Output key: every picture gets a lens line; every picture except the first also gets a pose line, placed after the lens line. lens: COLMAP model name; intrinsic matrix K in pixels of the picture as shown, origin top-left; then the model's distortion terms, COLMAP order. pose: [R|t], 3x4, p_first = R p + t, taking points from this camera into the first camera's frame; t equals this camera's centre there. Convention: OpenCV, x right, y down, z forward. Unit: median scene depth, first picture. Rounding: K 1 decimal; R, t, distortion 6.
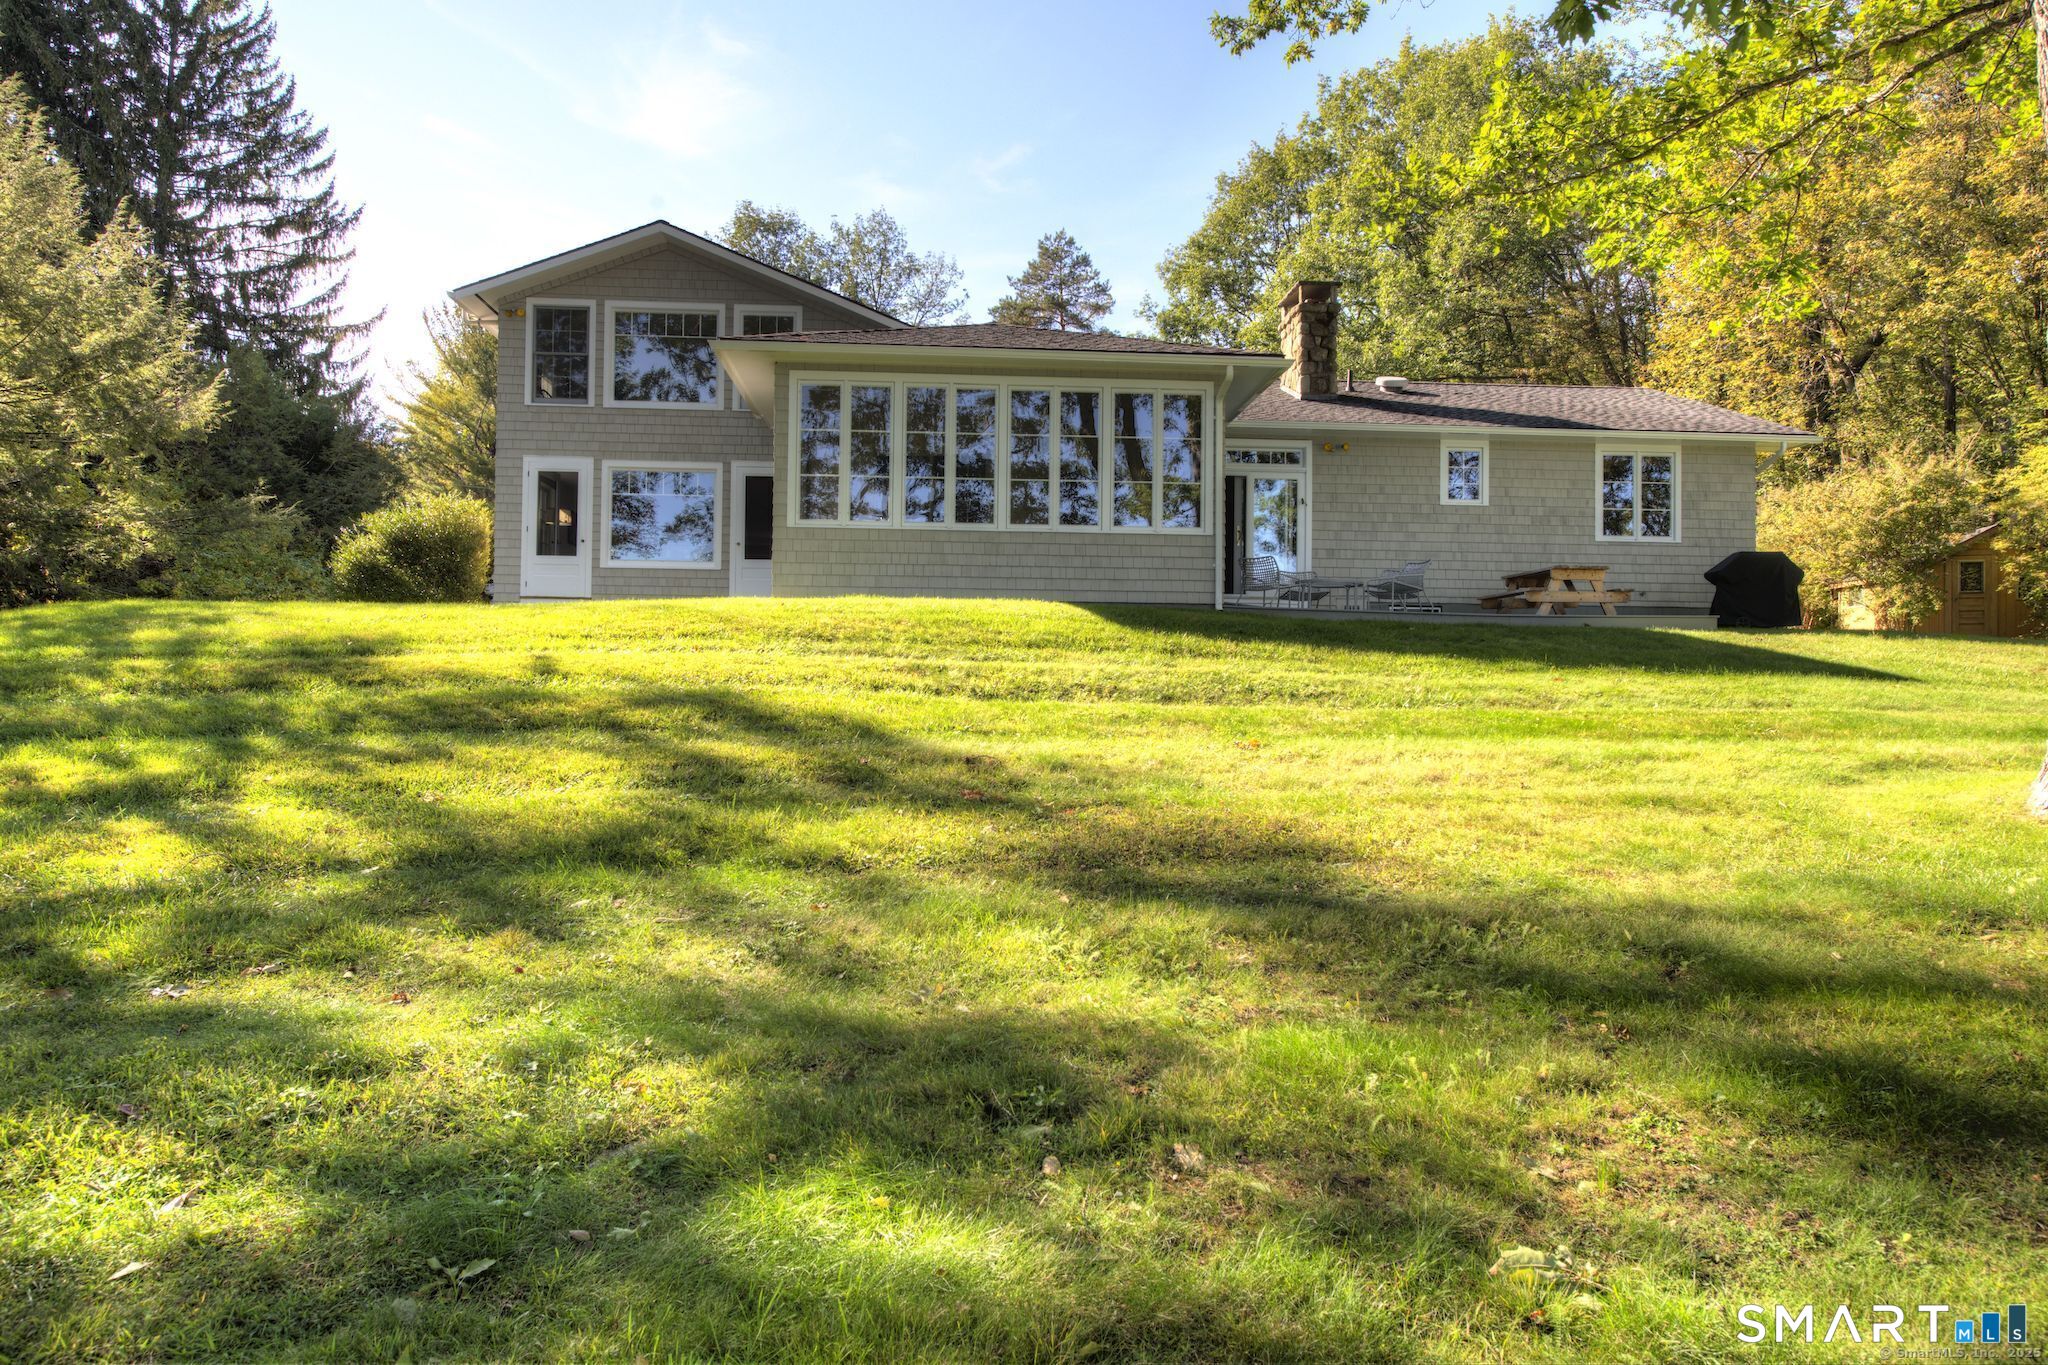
lens RADIAL K [[1348.5, 0, 1014.9], [0, 1348.5, 683.5], [0, 0, 1]] dist [0.011911, 0.000655]
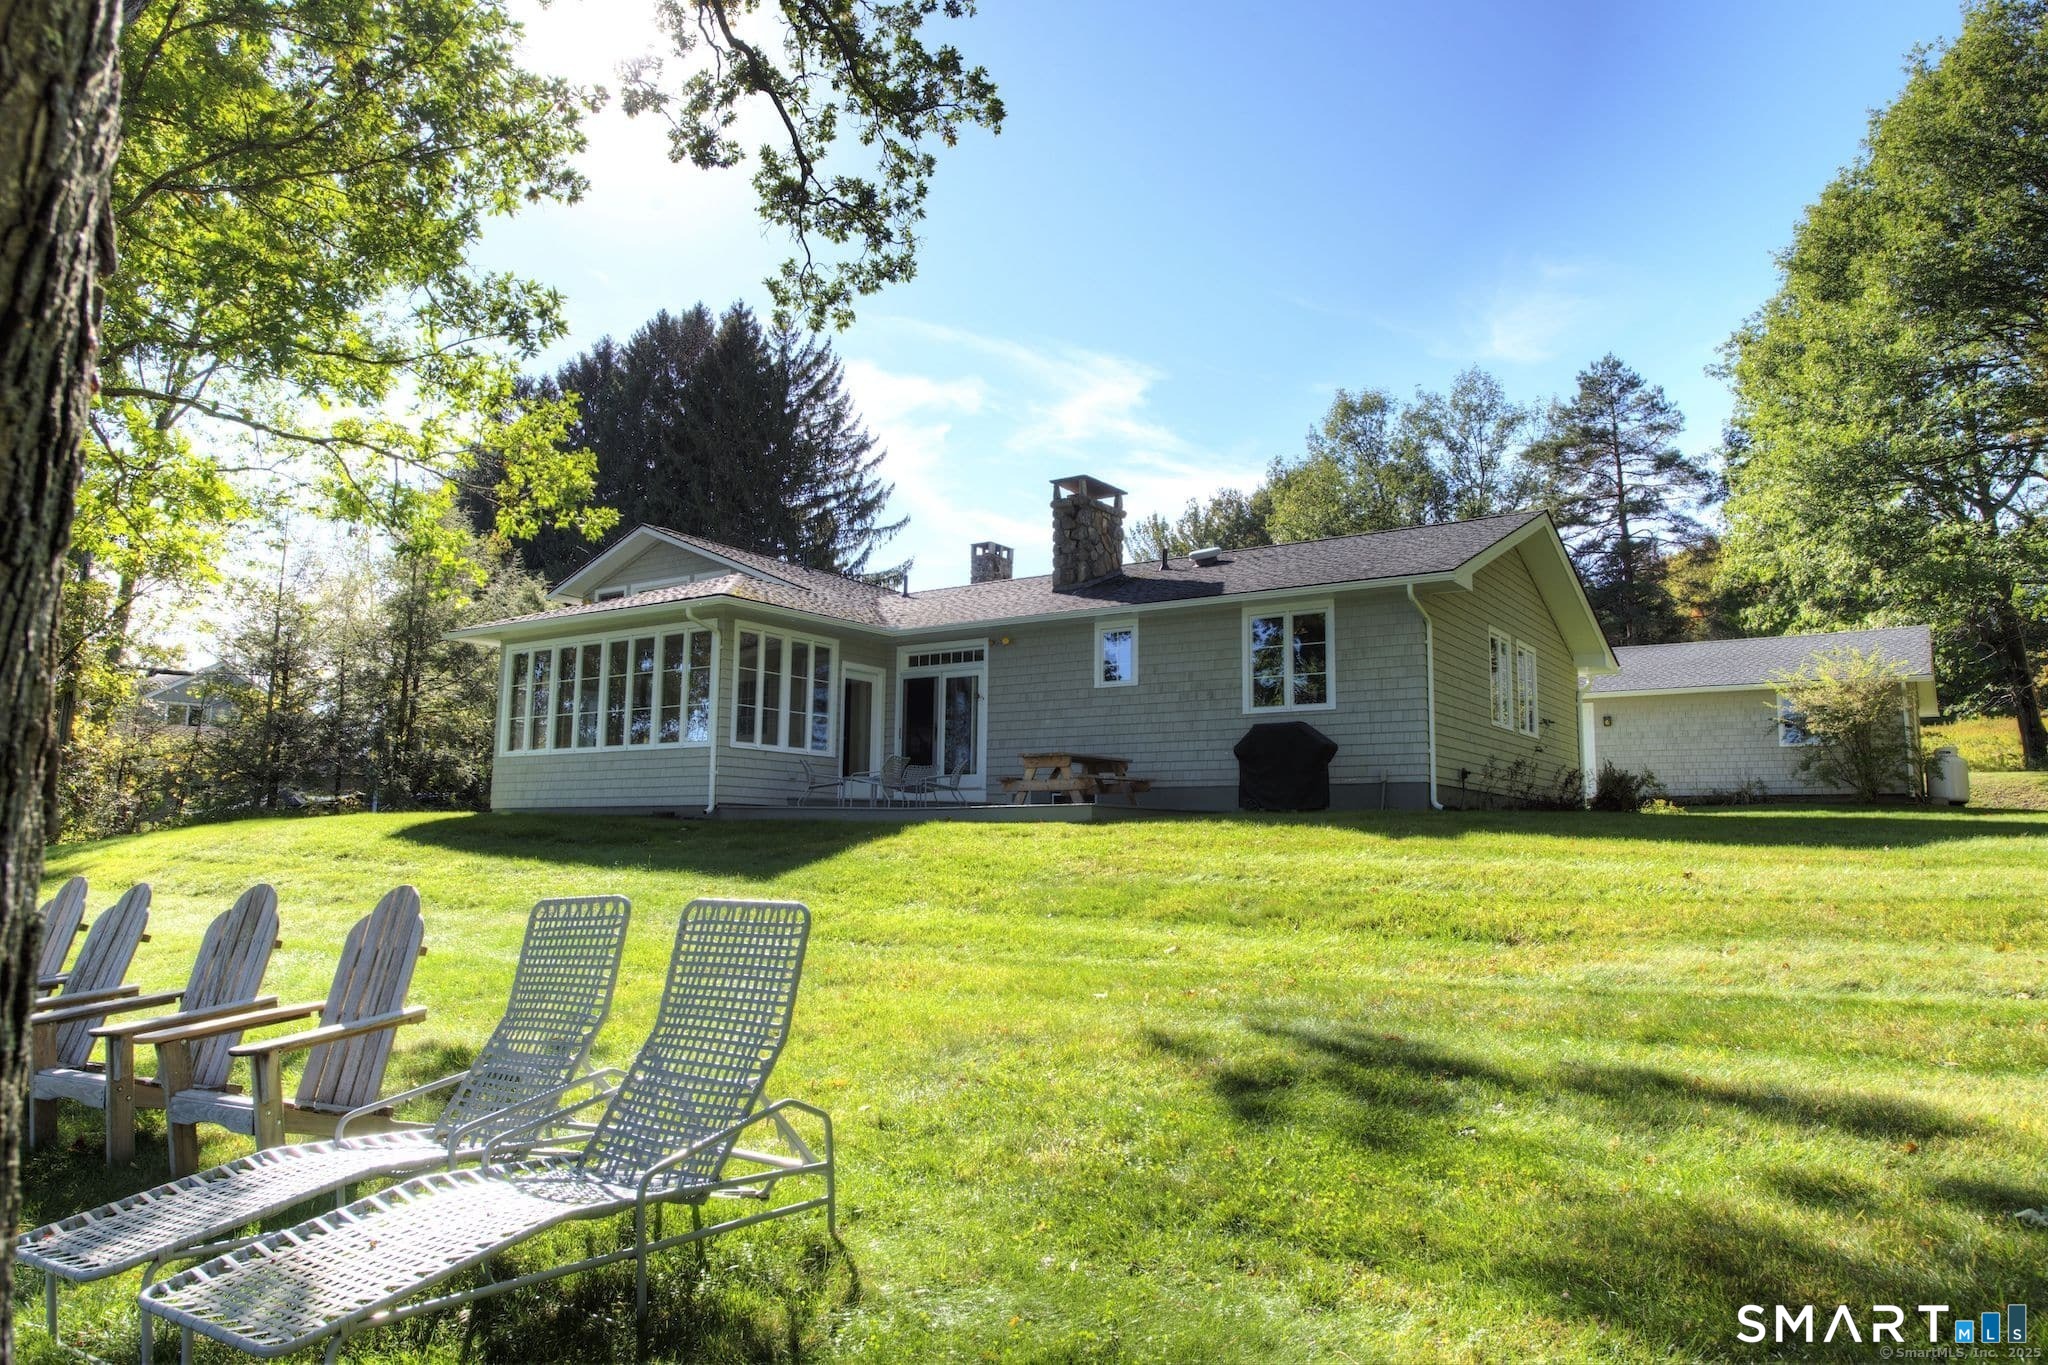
lens RADIAL K [[1348.5, 0, 1014.9], [0, 1348.5, 683.5], [0, 0, 1]] dist [0.011911, 0.000655]
pose [[0.792078, -0.083448, -0.604689, 0.794868], [0.008783, 0.992067, -0.125402, -0.013118], [0.610357, 0.094017, 0.786528, 0.181886]]
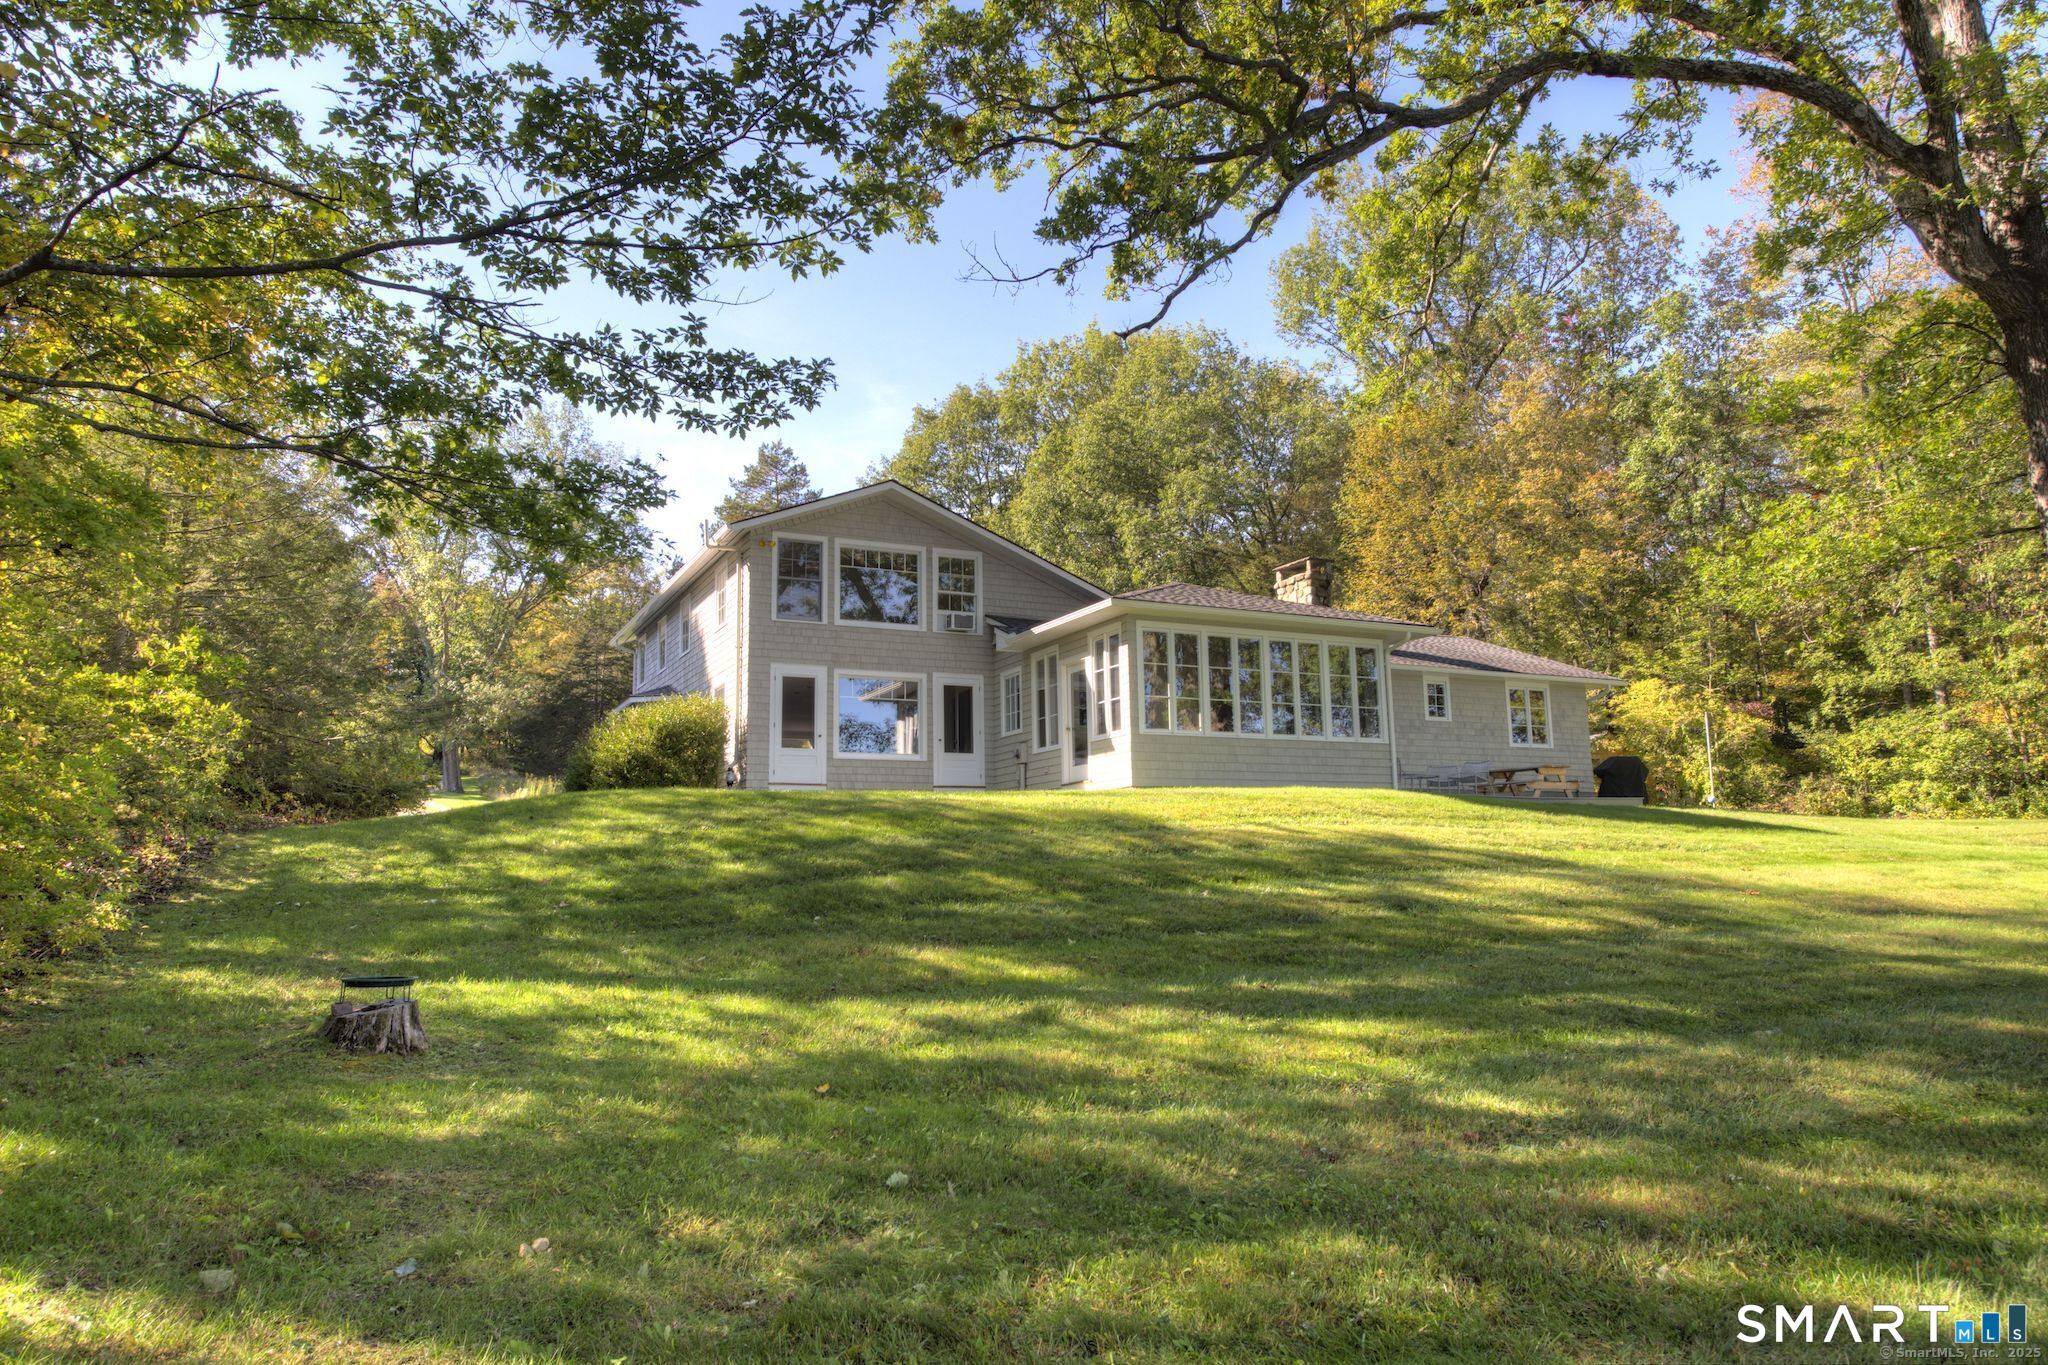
lens RADIAL K [[1348.5, 0, 1014.9], [0, 1348.5, 683.5], [0, 0, 1]] dist [0.011911, 0.000655]
pose [[0.927441, 0.028608, 0.372874, -0.599592], [0.020314, 0.991744, -0.126617, 0.002308], [-0.373418, 0.125005, 0.919202, -0.155695]]
